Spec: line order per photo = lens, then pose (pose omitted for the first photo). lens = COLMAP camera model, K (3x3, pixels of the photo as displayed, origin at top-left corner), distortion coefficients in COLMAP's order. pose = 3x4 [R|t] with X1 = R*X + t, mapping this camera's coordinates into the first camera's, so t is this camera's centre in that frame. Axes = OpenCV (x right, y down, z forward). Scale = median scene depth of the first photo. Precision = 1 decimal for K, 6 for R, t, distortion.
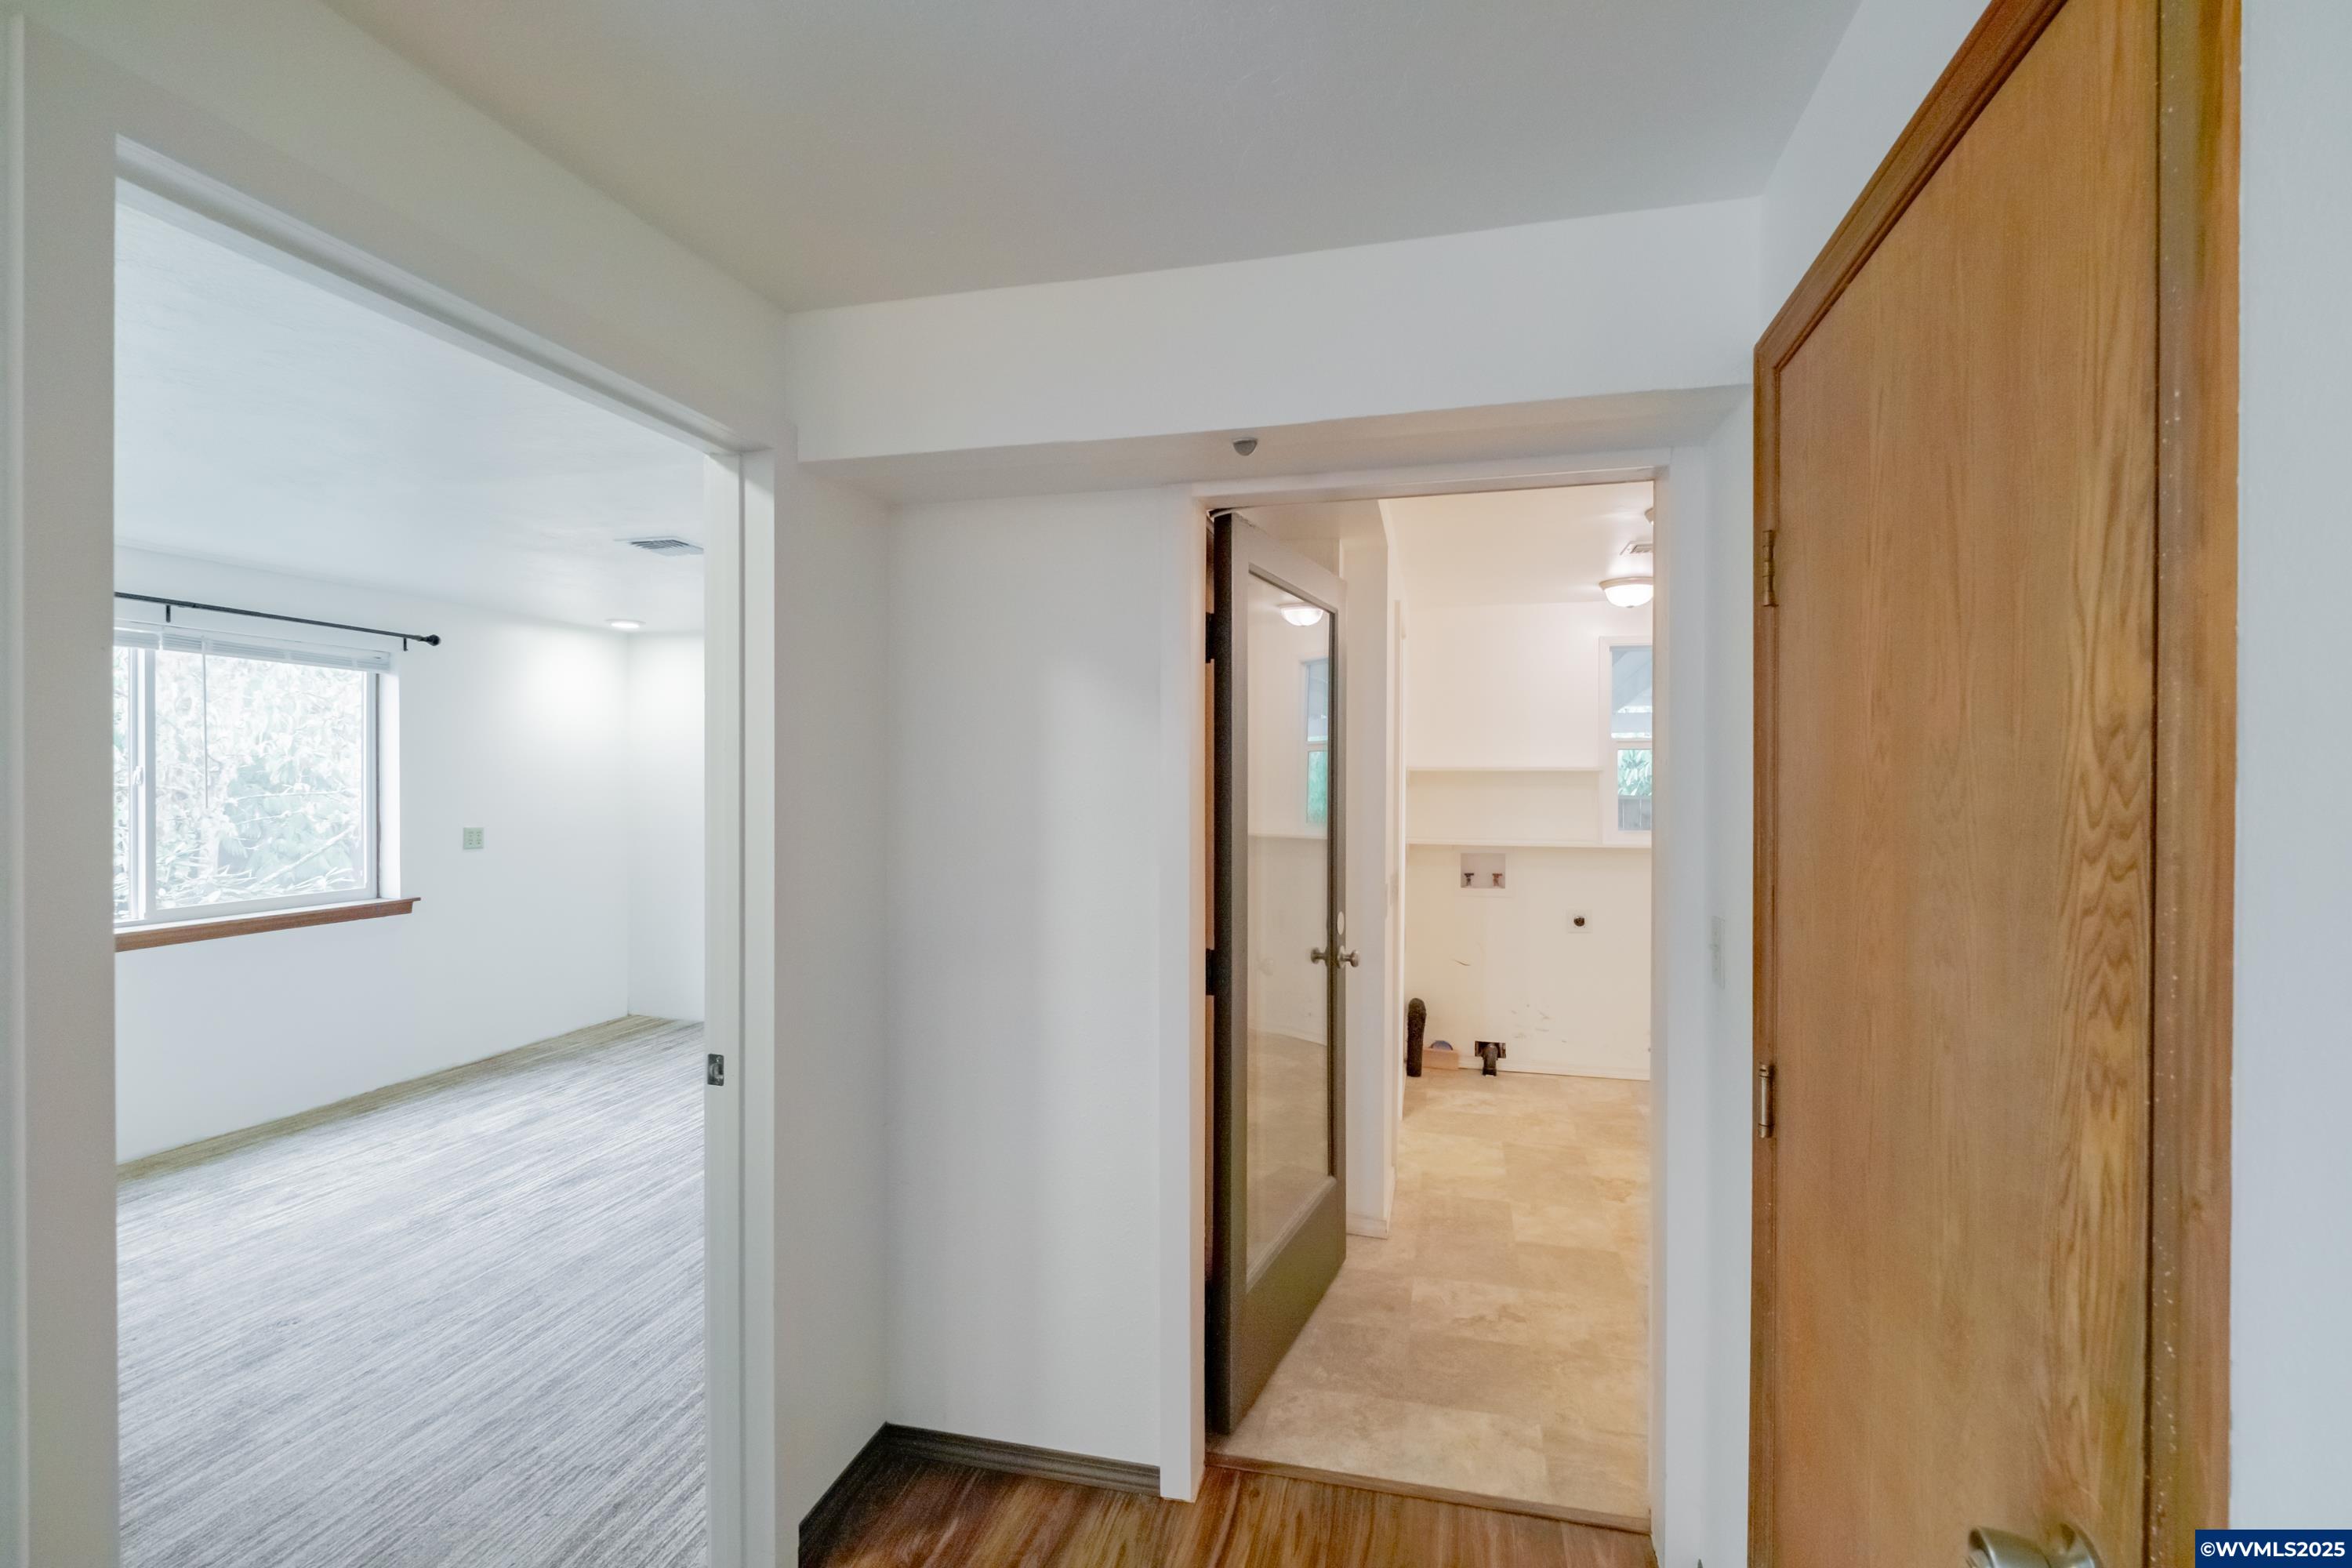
lens RADIAL K [[1036.0, 0, 1177.7], [0, 1036.0, 795.5], [0, 0, 1]] dist [-0.000061, -0.000819]
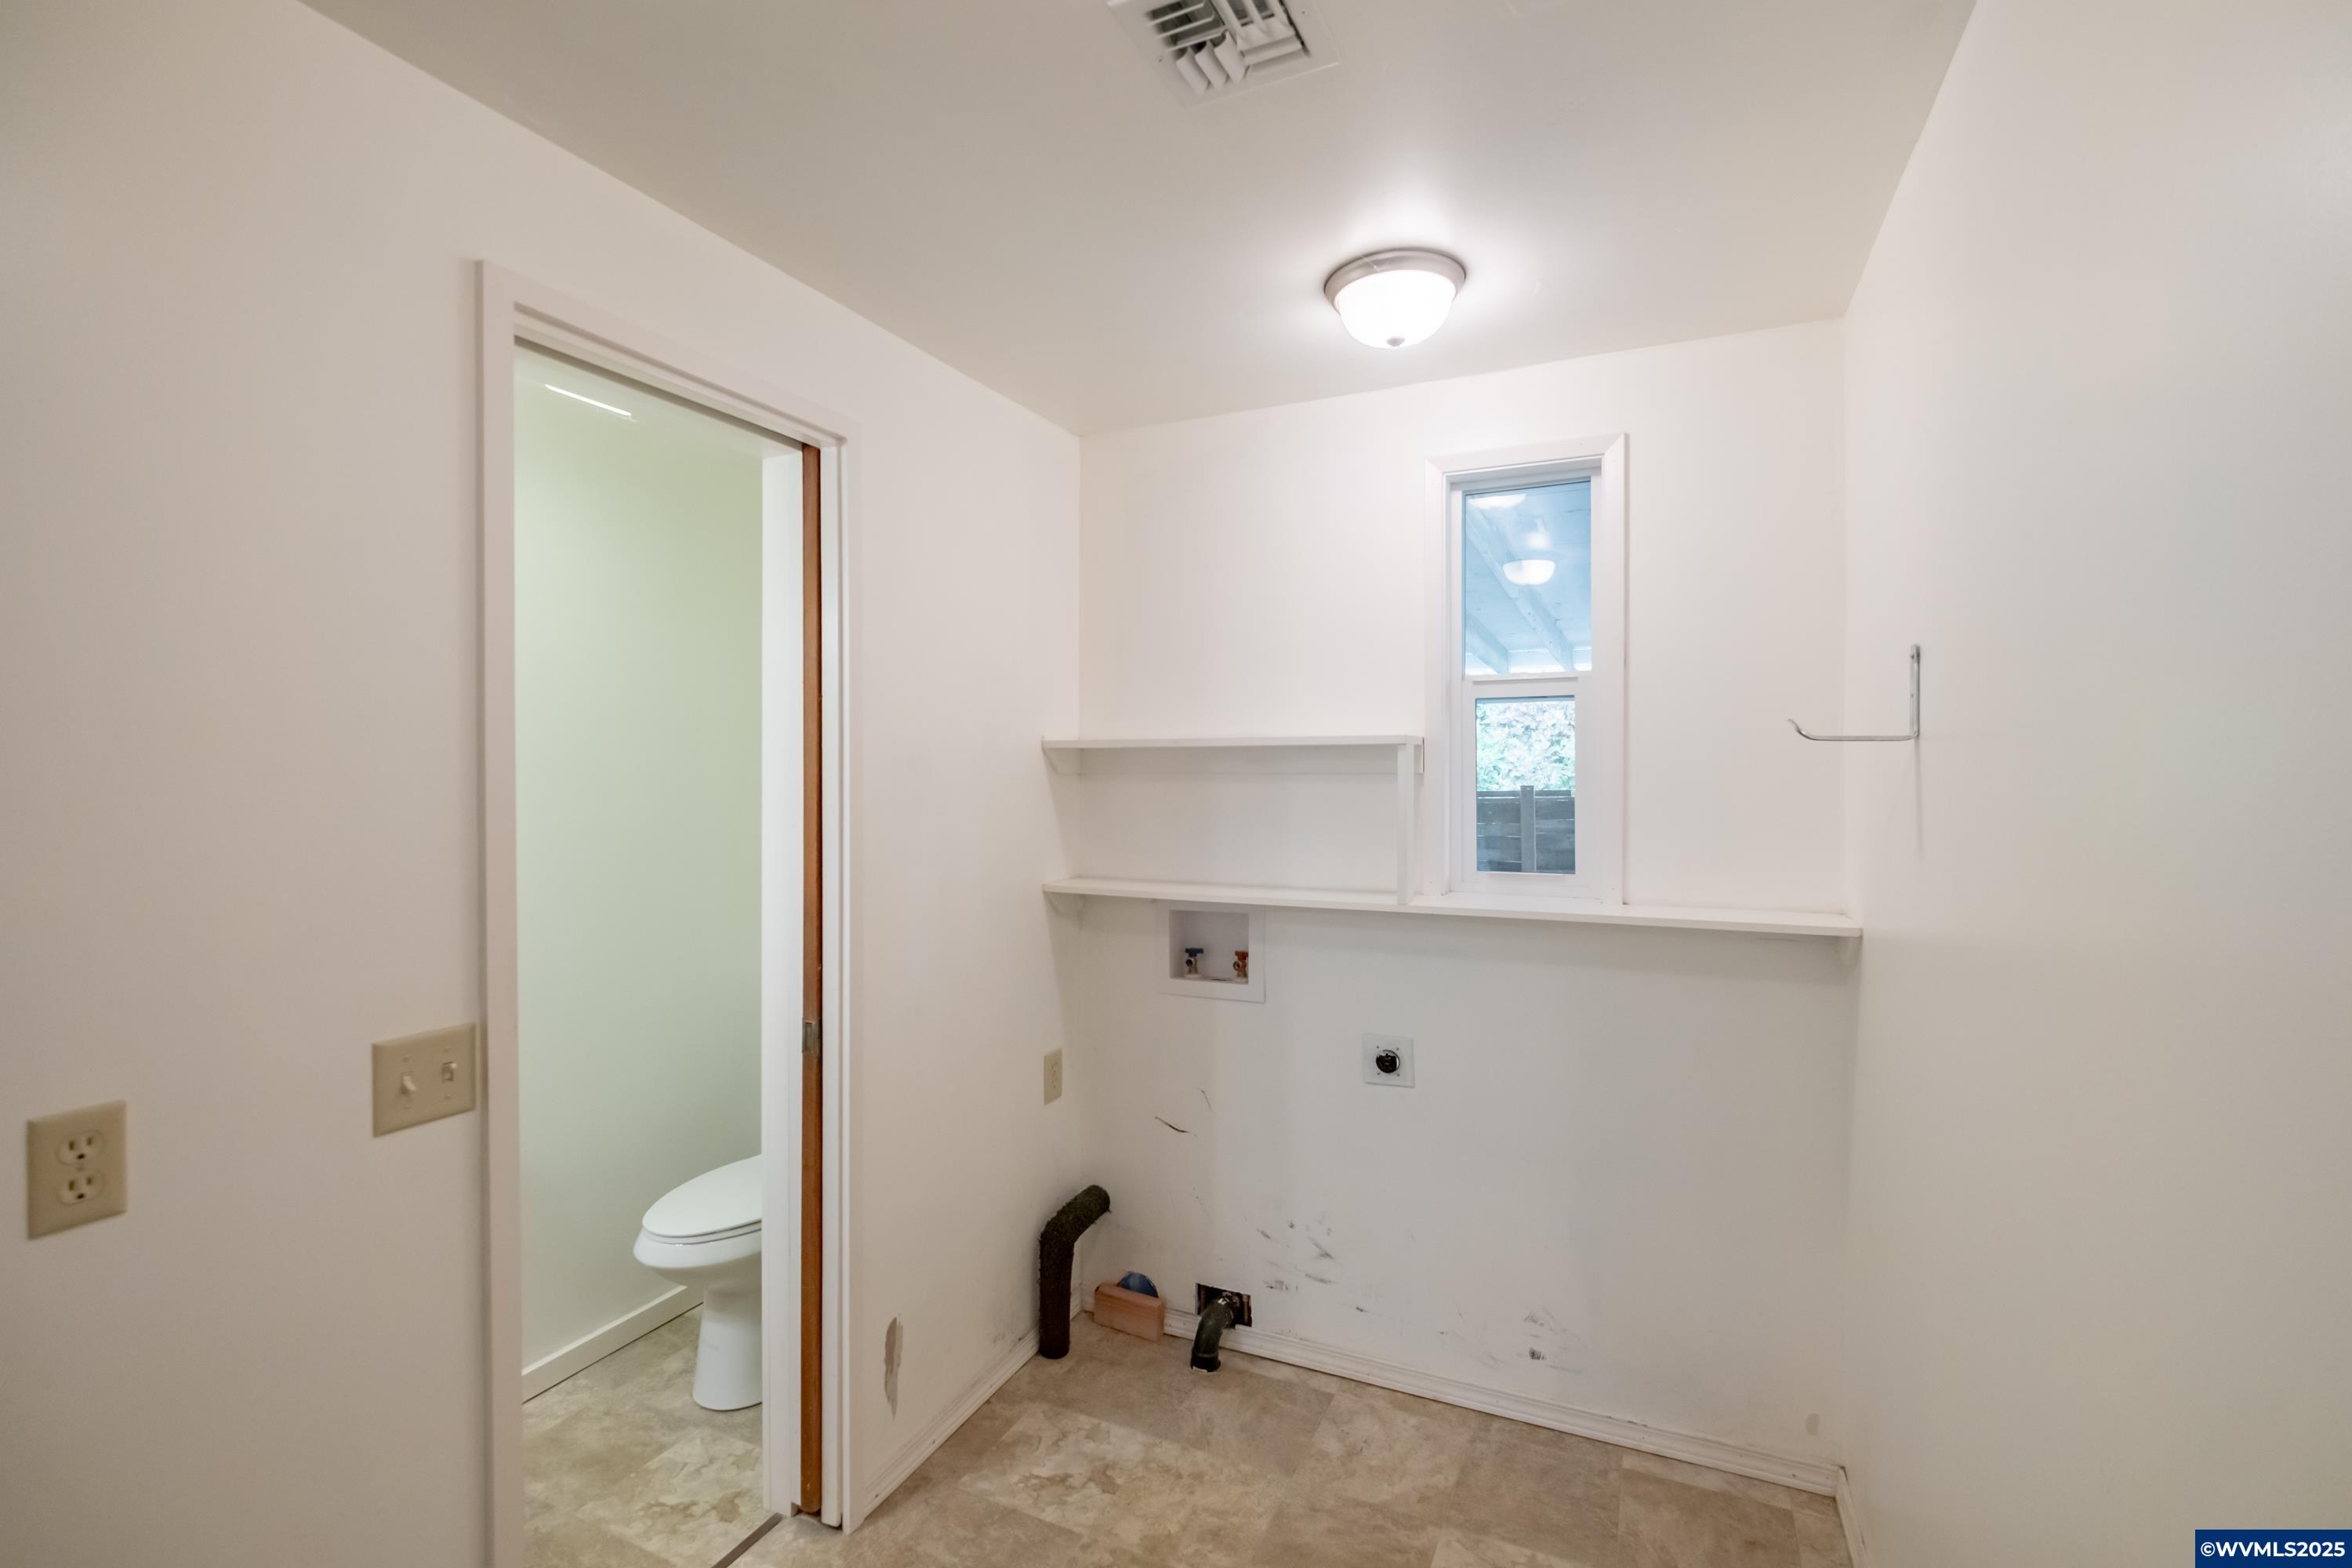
lens RADIAL K [[1036.0, 0, 1168.3], [0, 1036.0, 763.8], [0, 0, 1]] dist [-0.000061, -0.000819]
pose [[0.979362, -0.011264, -0.201800, 0.382310], [0.007632, 0.999795, -0.018767, -0.008665], [0.201970, 0.016839, 0.979247, 0.500397]]
